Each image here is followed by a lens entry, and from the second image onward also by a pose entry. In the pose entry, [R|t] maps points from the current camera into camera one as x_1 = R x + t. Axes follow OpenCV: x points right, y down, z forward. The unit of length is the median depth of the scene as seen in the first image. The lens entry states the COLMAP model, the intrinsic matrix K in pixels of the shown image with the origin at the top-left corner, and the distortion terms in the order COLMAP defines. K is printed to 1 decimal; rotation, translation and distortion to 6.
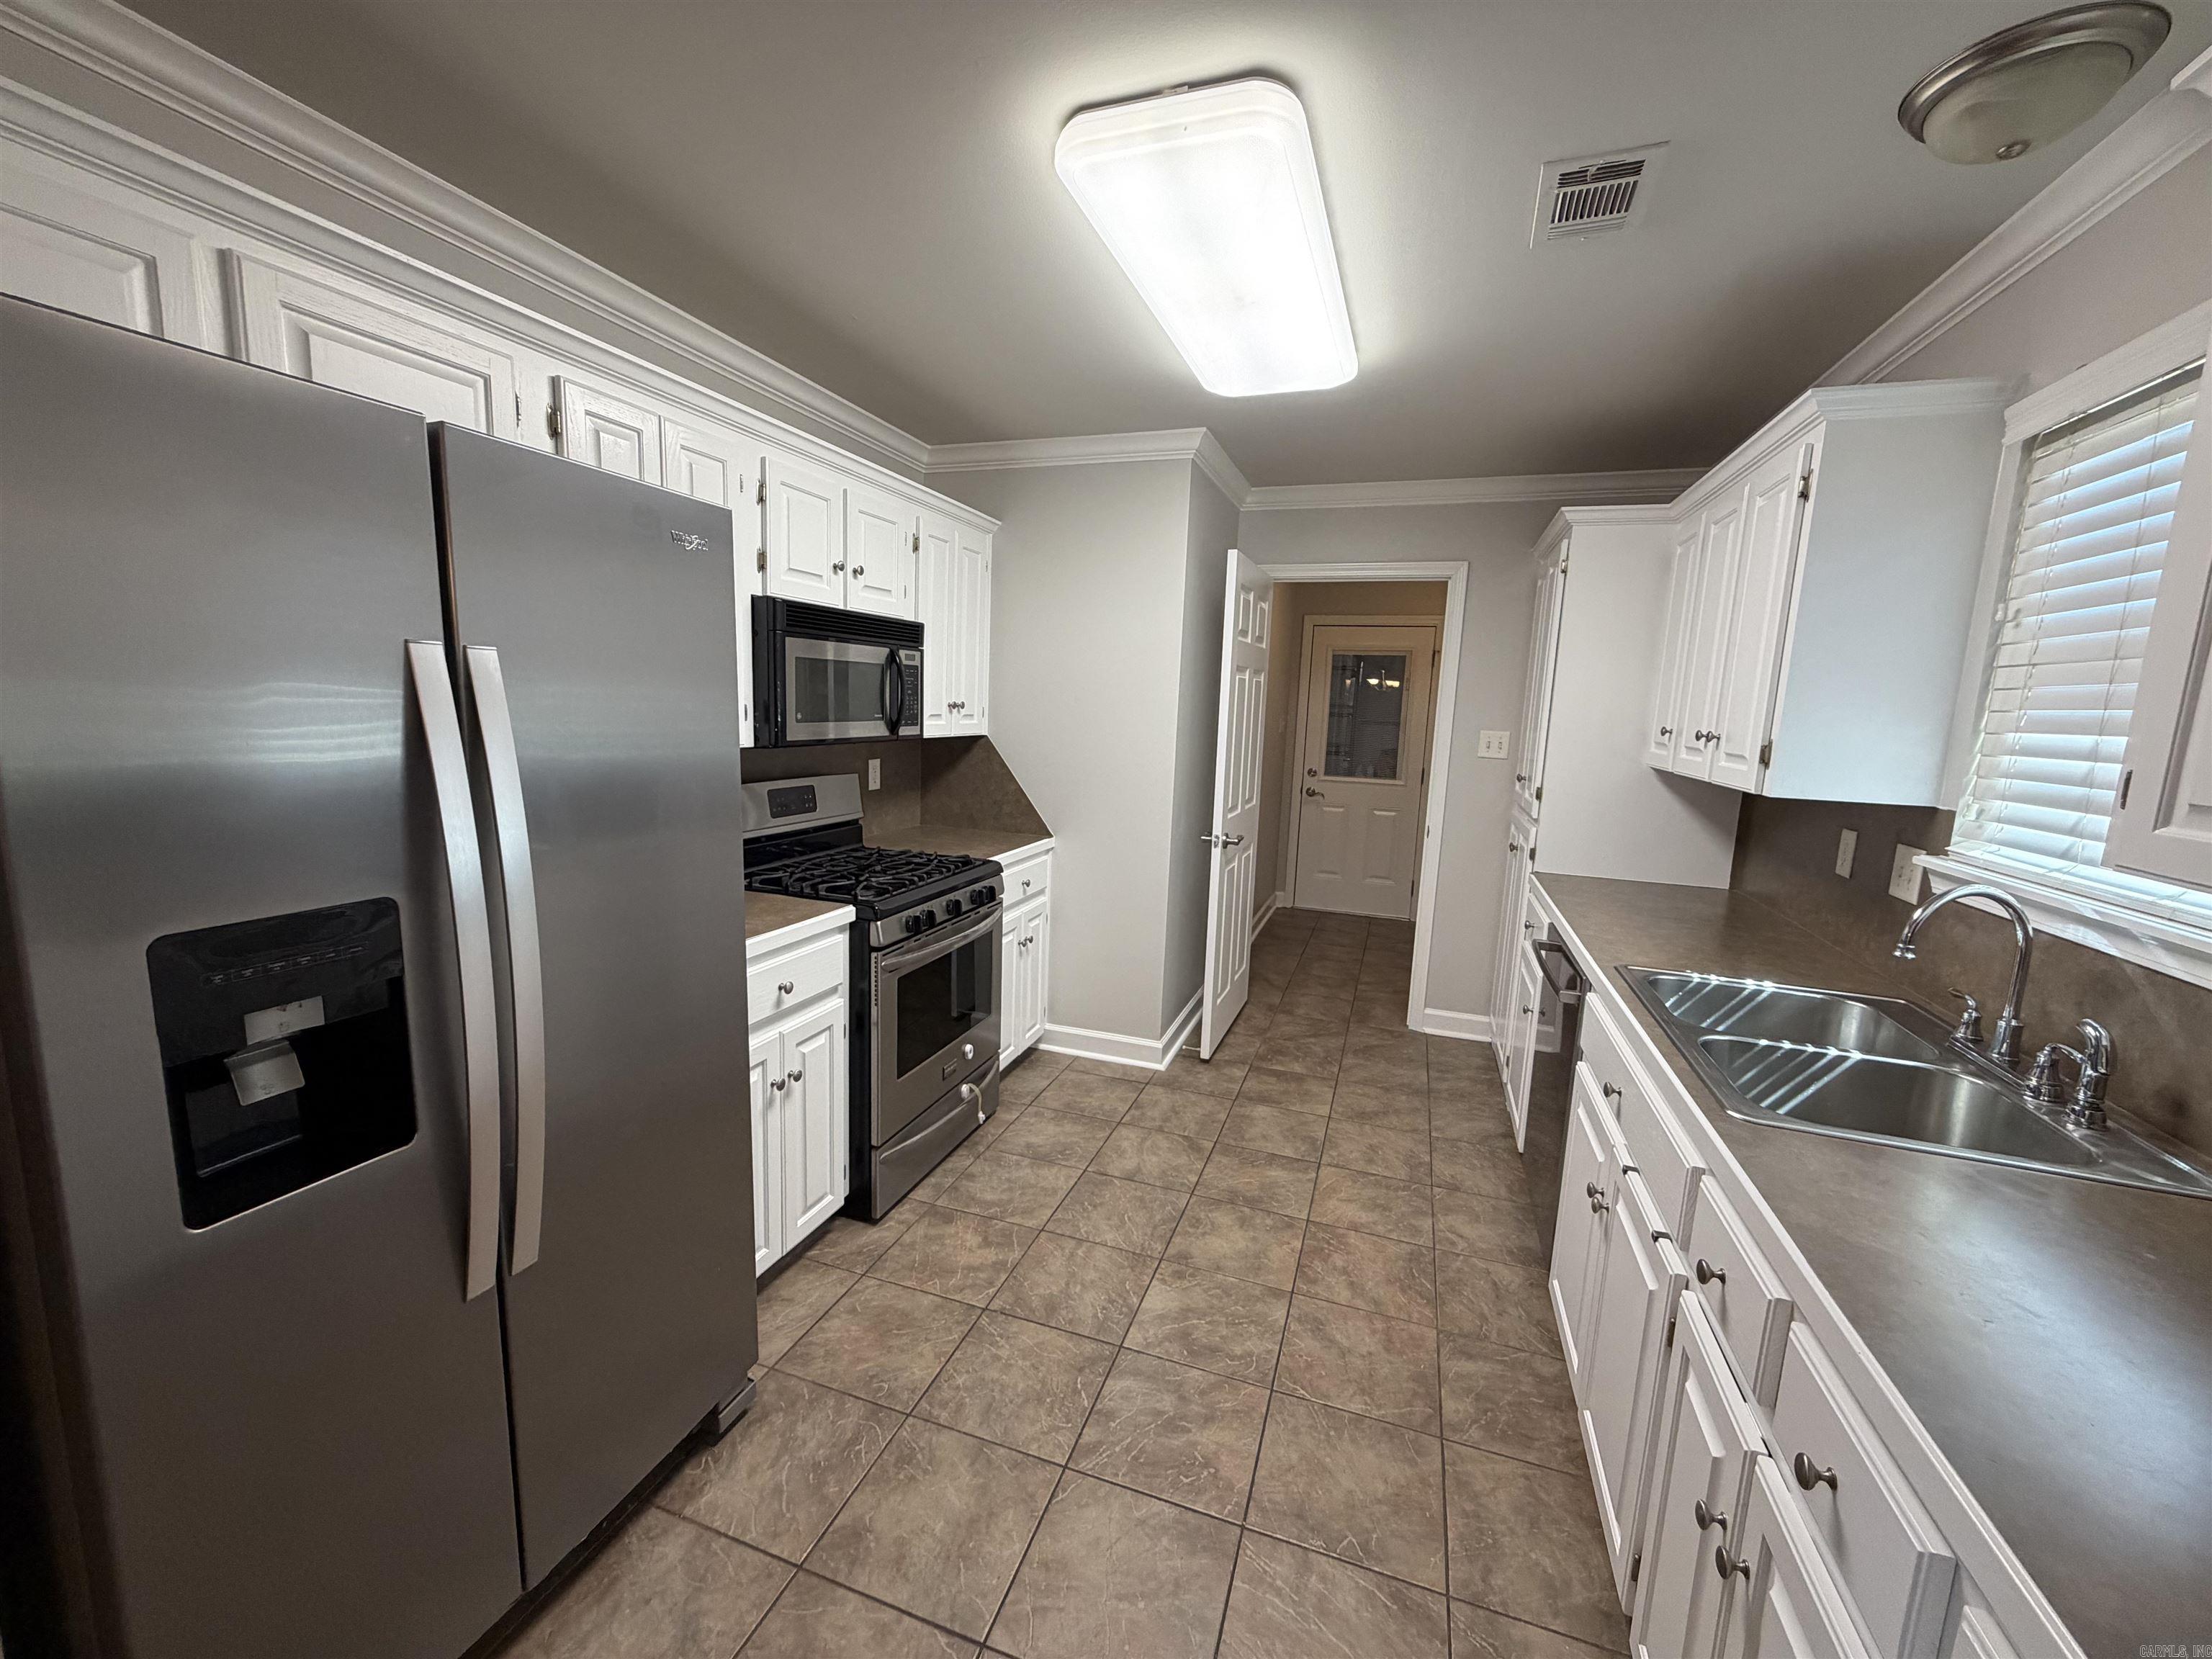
lens RADIAL K [[880.3, 0, 1122.0], [0, 880.3, 835.1], [0, 0, 1]] dist [0.000045, -0.000244]
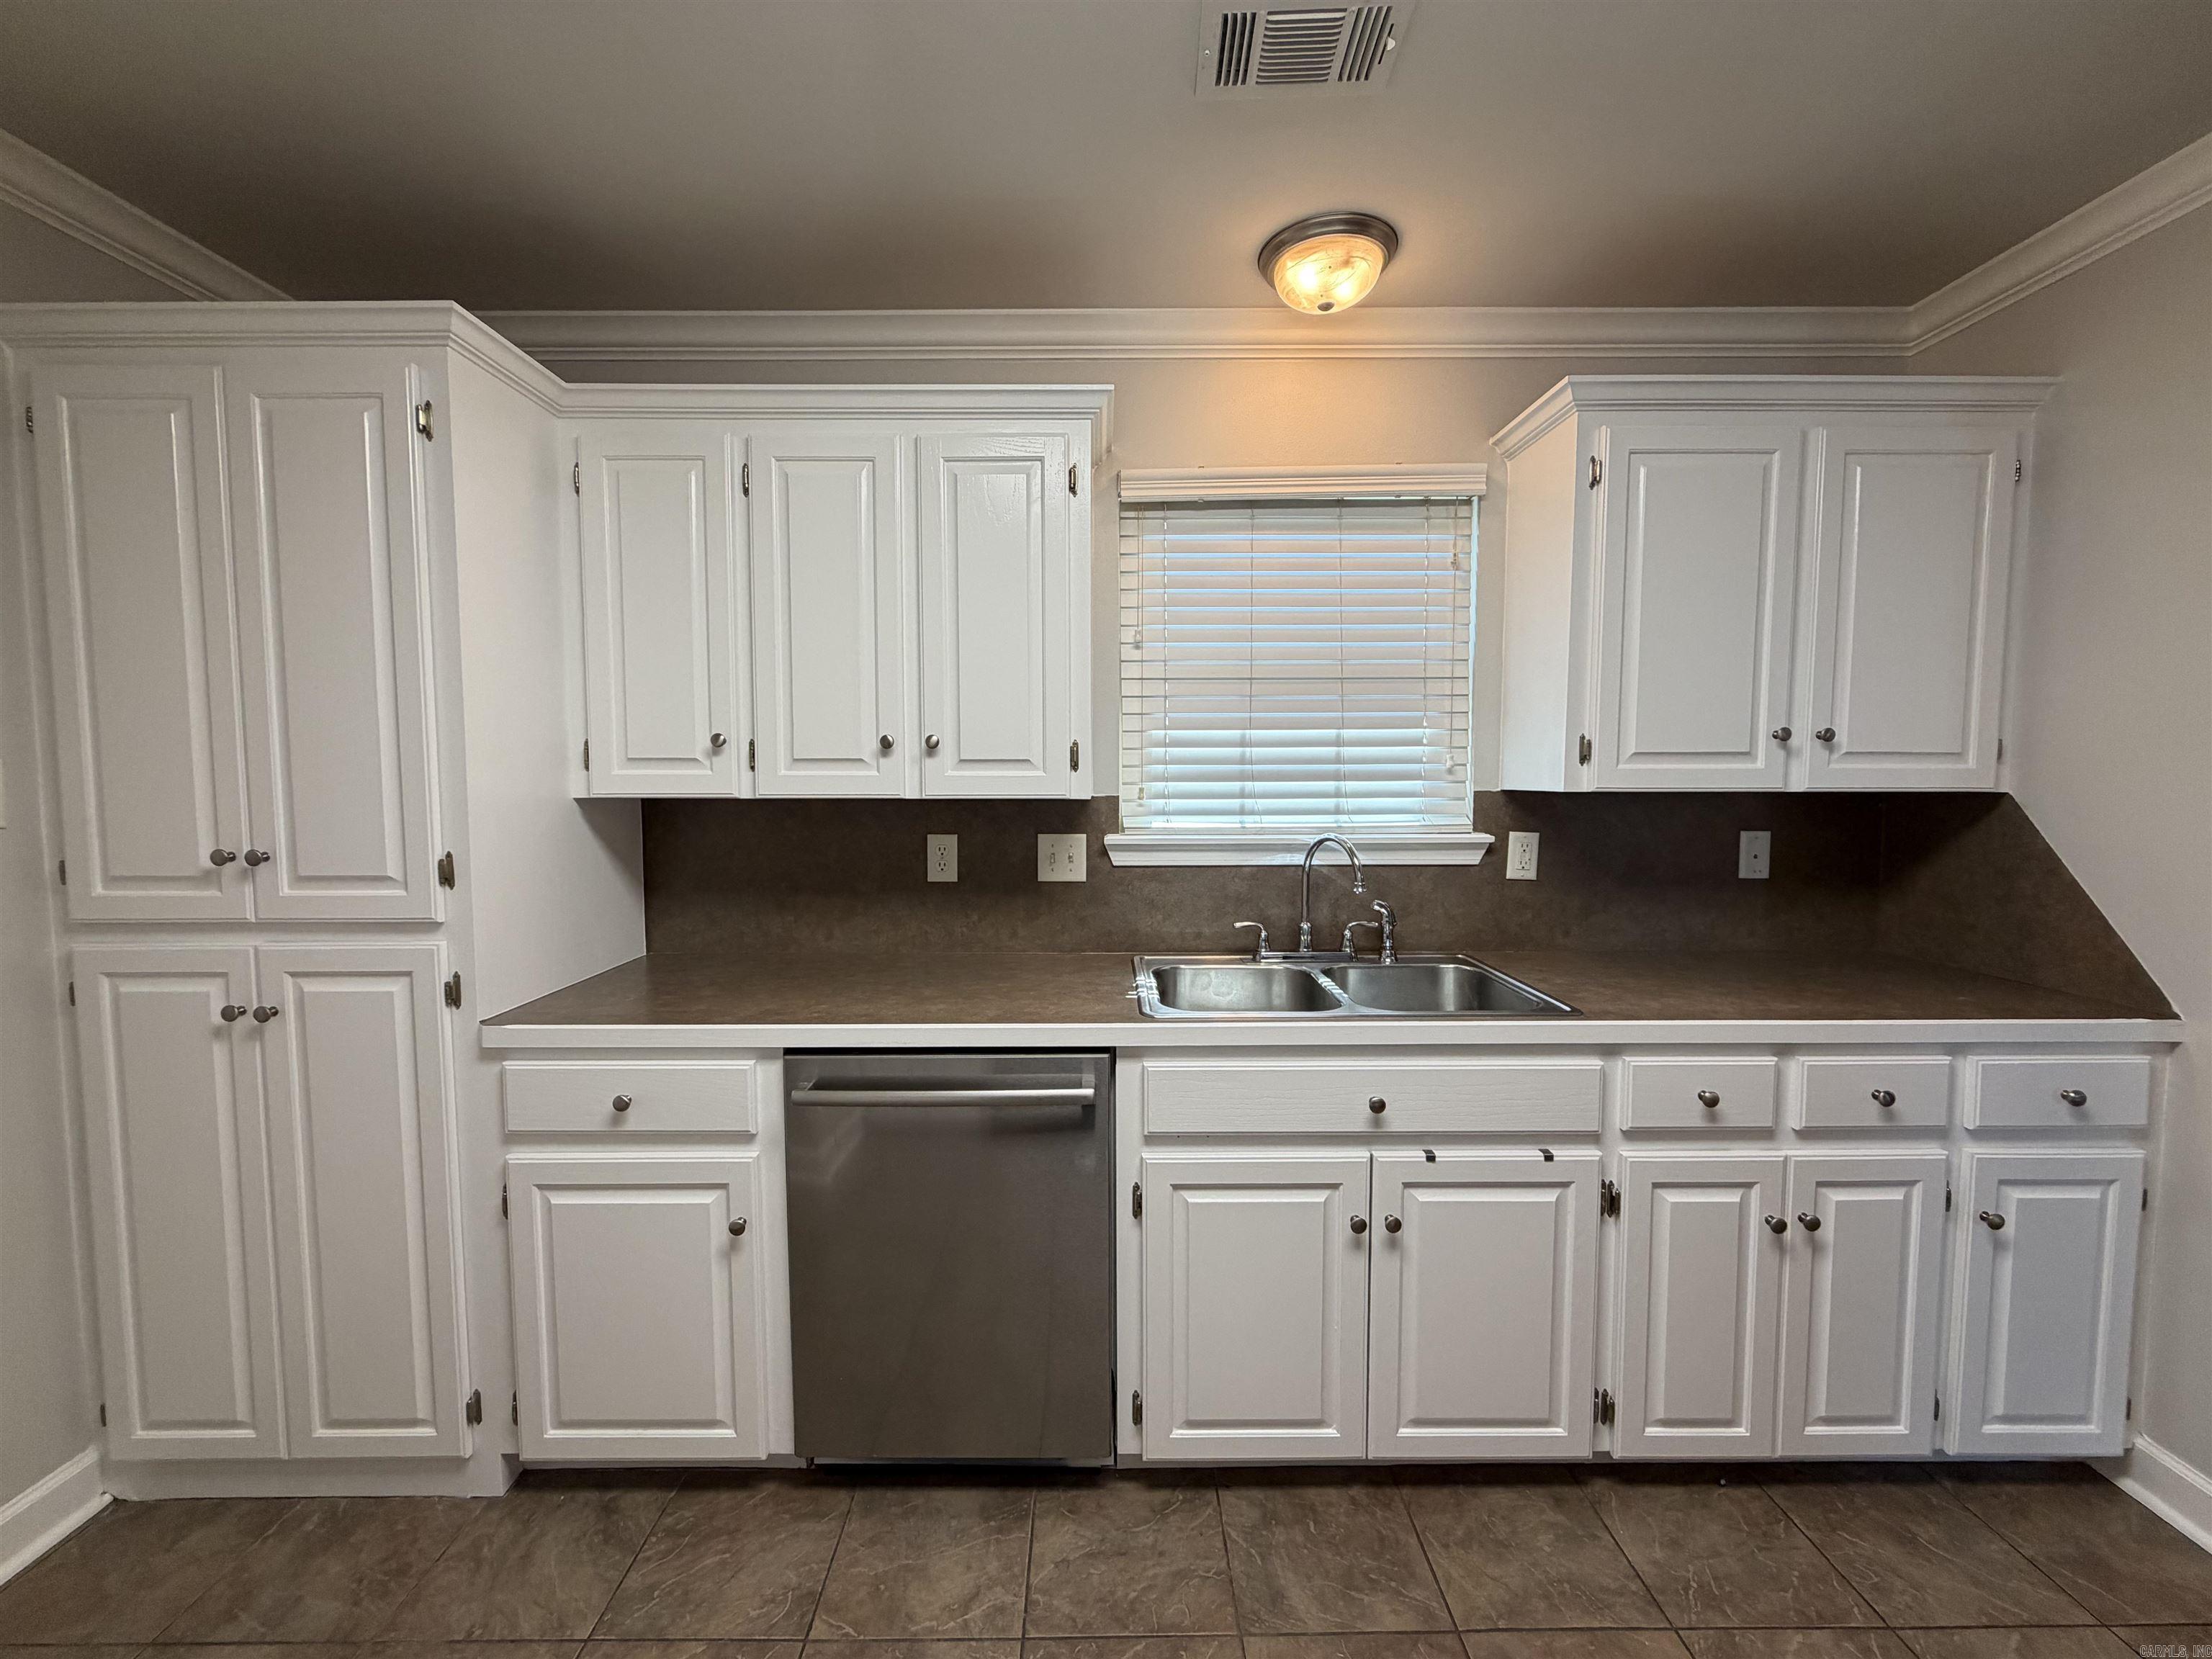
lens RADIAL K [[880.3, 0, 1049.8], [0, 880.3, 828.4], [0, 0, 1]] dist [0.000045, -0.000244]
pose [[-0.313722, -0.112325, 0.942847, -0.180161], [0.133124, 0.977967, 0.160805, -0.189921], [-0.940136, 0.175963, -0.291857, 1.435521]]
